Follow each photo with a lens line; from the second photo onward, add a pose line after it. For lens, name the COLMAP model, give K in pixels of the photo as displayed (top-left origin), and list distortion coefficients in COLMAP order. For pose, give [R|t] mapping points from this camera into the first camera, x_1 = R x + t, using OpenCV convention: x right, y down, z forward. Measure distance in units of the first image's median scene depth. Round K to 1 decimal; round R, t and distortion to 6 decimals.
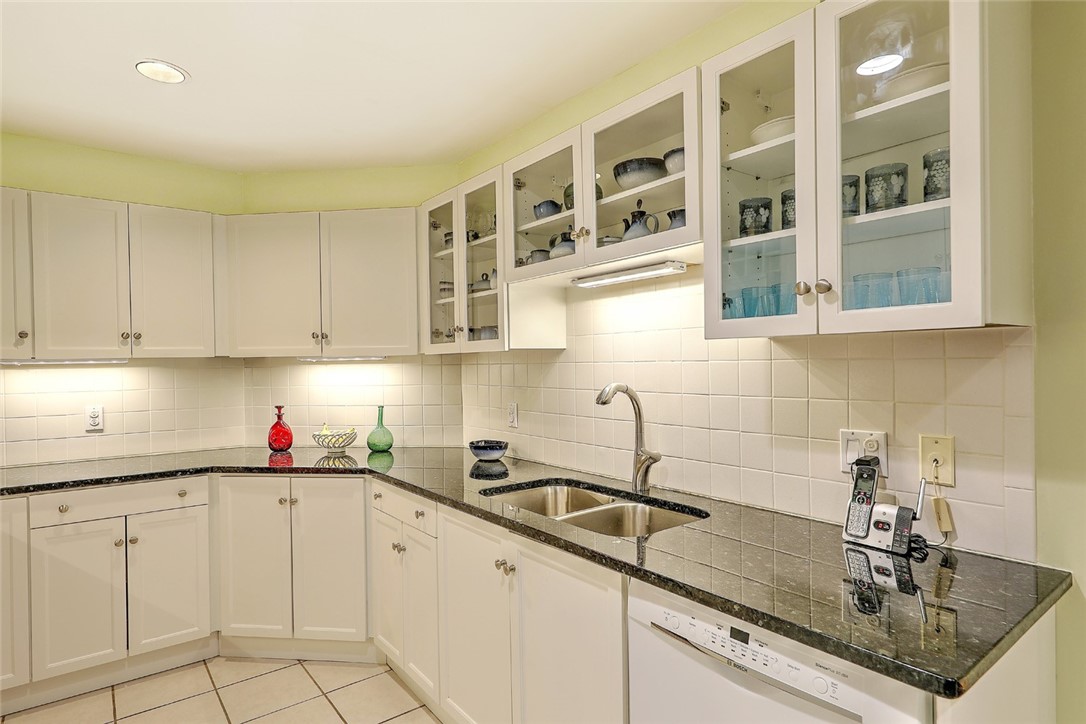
lens RADIAL K [[589.4, 0, 543.0], [0, 589.4, 362.0], [0, 0, 1]] dist [0.000831, -0.000094]
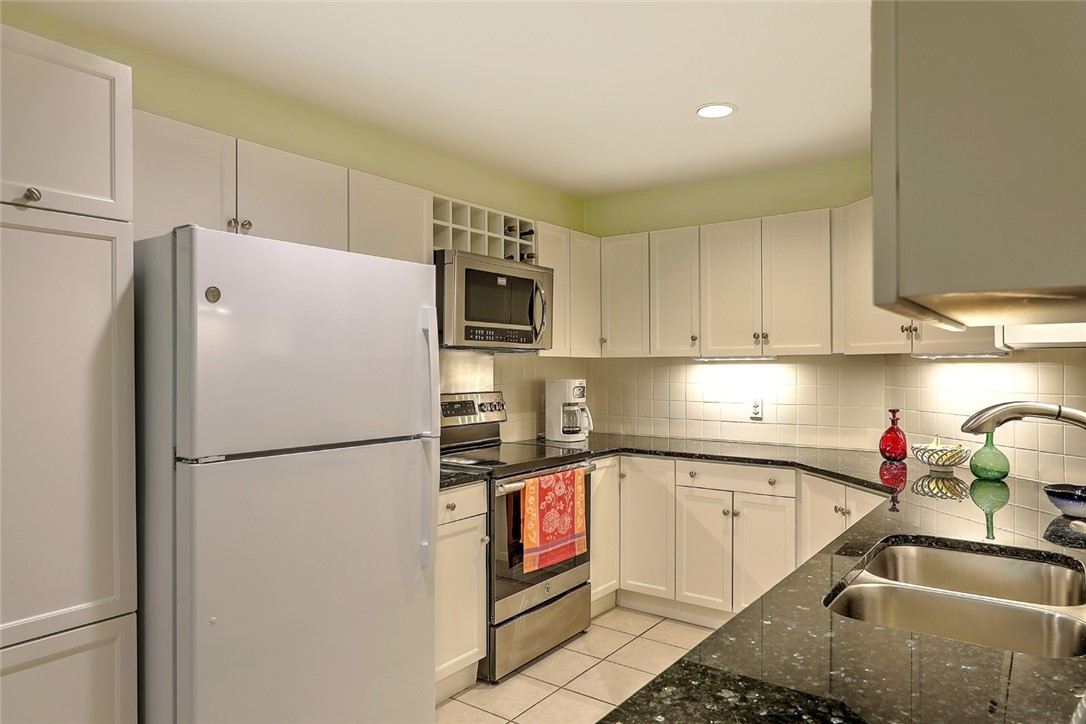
lens RADIAL K [[698.6, 0, 543.0], [0, 698.6, 362.0], [0, 0, 1]] dist [-0.003498, -0.000128]
pose [[0.277400, 0.009120, -0.960711, 0.455322], [0.002171, 0.999946, 0.010119, -0.009202], [0.960752, -0.004892, 0.277365, 0.226358]]
